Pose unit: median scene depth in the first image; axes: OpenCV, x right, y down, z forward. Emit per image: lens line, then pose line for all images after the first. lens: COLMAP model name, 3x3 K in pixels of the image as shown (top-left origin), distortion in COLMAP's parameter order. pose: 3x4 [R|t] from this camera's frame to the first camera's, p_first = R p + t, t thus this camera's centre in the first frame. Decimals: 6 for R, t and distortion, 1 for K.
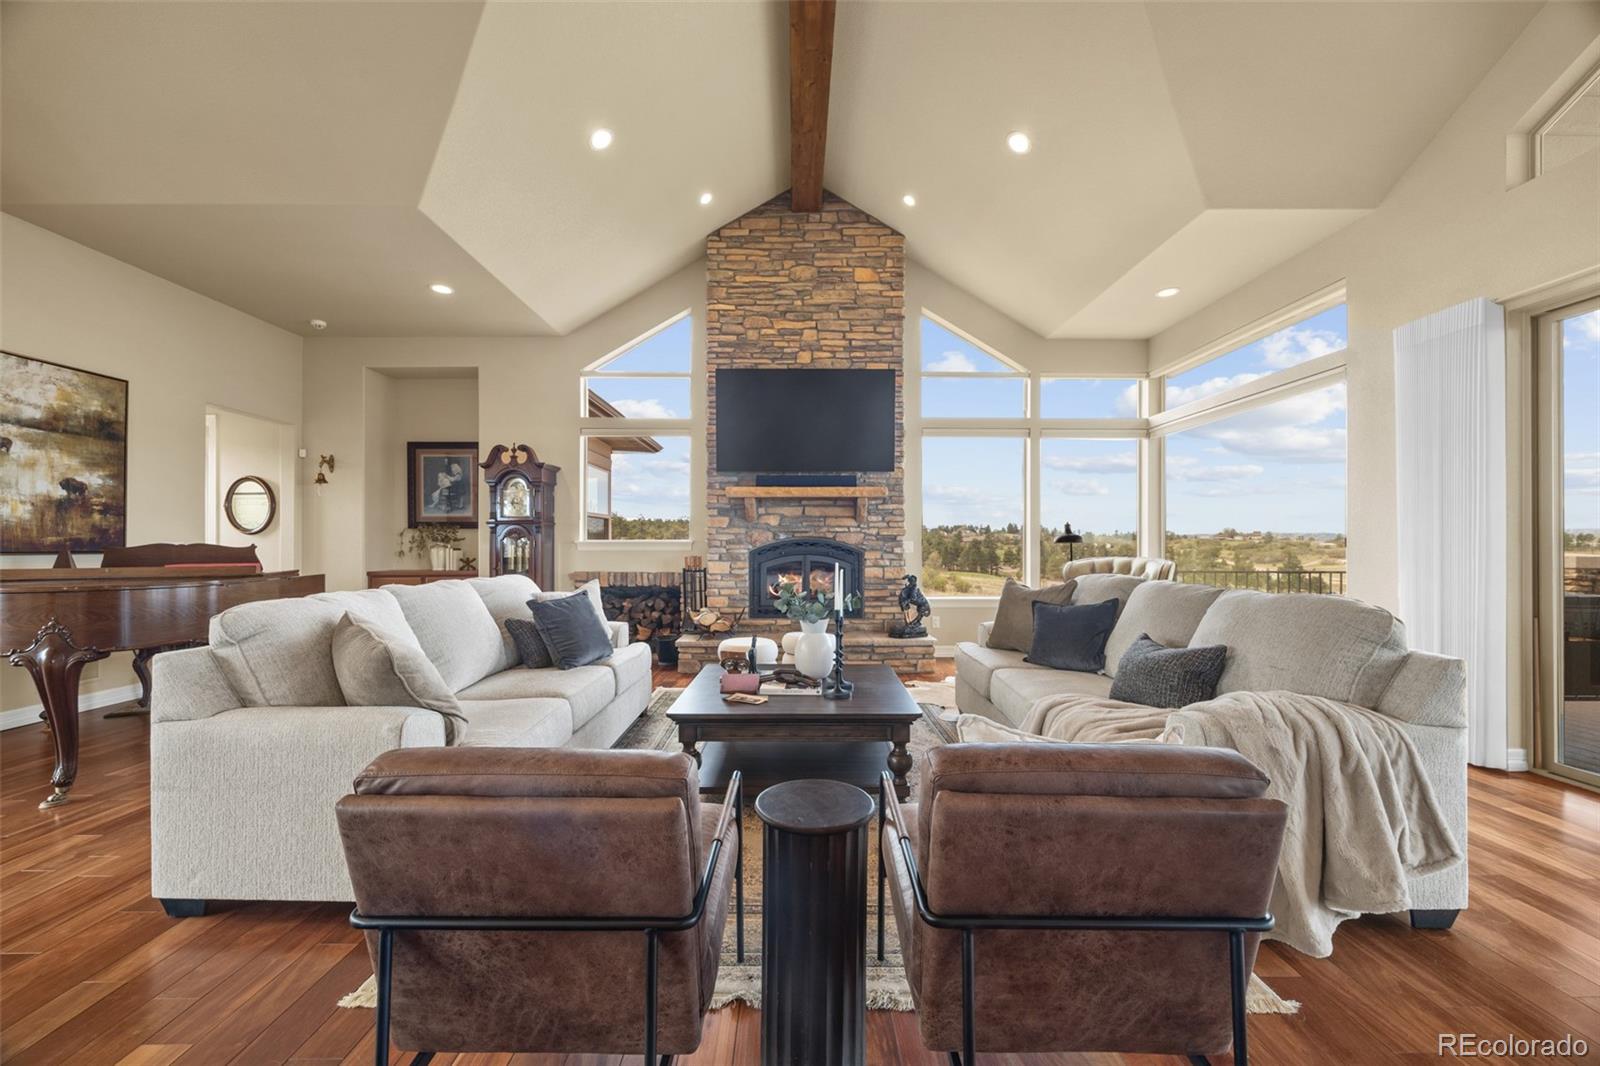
lens RADIAL K [[607.4, 0, 800.3], [0, 607.4, 542.1], [0, 0, 1]] dist [-0.003995, -0.000042]
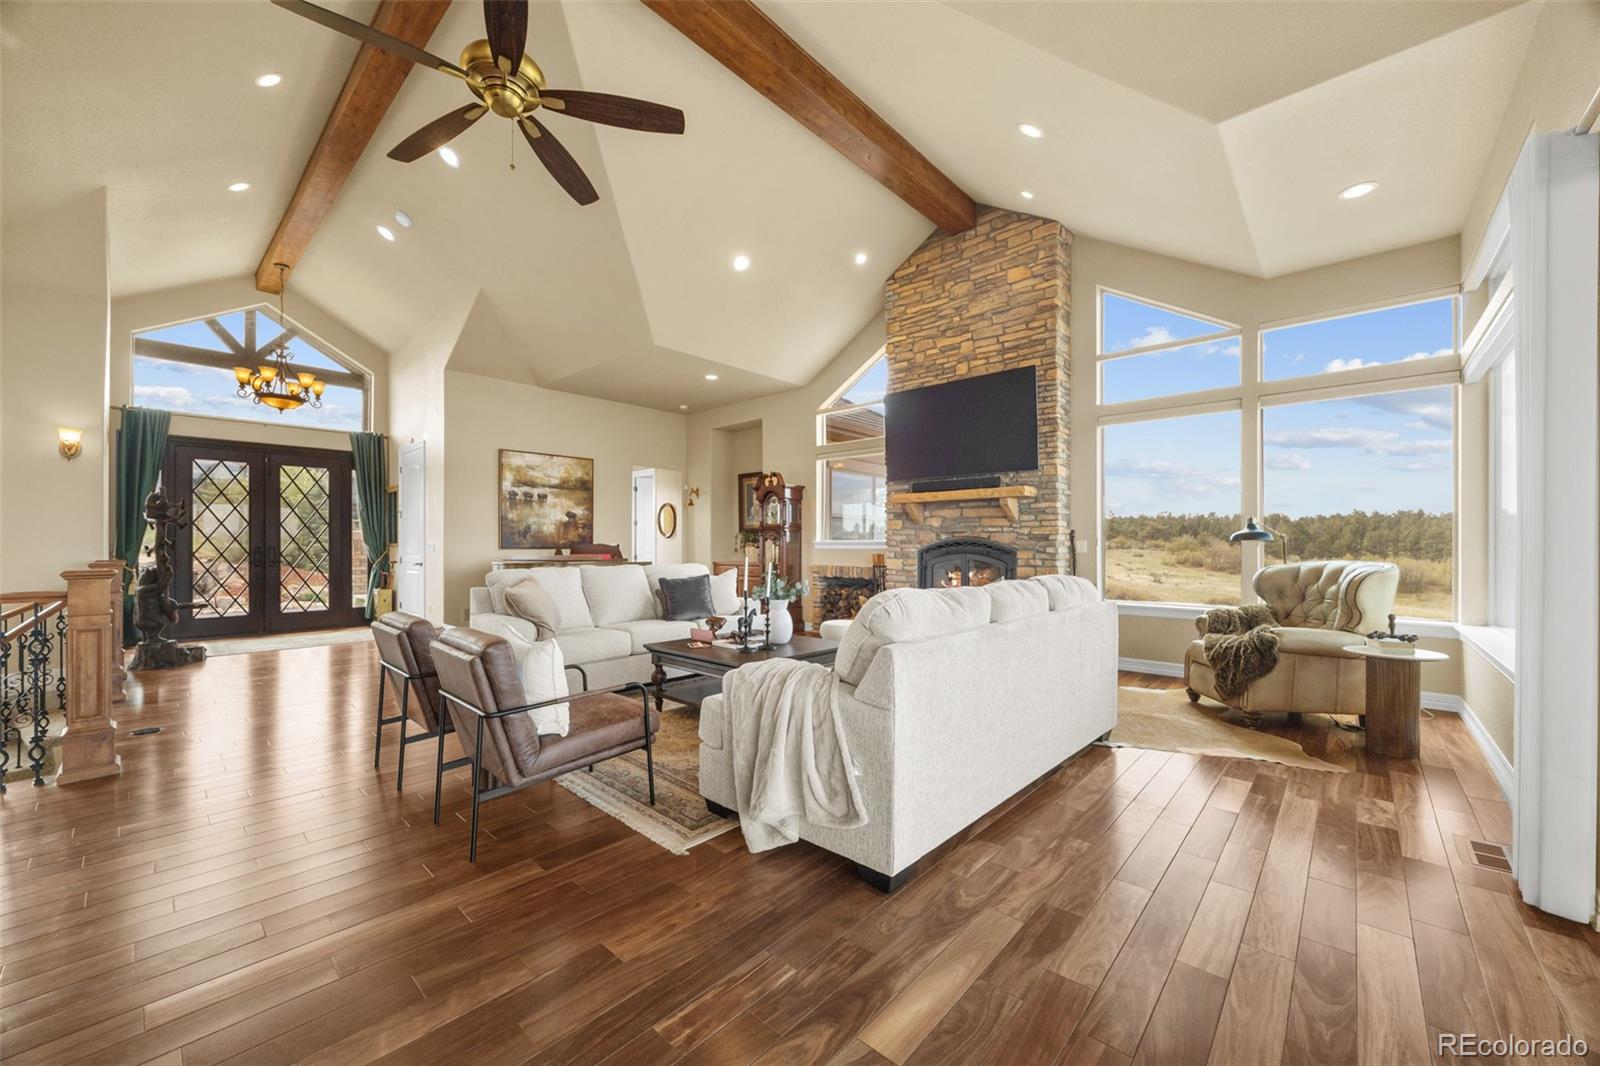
lens RADIAL K [[607.4, 0, 800.3], [0, 607.4, 542.1], [0, 0, 1]] dist [-0.003995, -0.000042]
pose [[0.730754, -0.002295, -0.682637, 0.527085], [0.002051, 0.999997, -0.001167, 0.001168], [0.682638, -0.000548, 0.730756, 0.026505]]
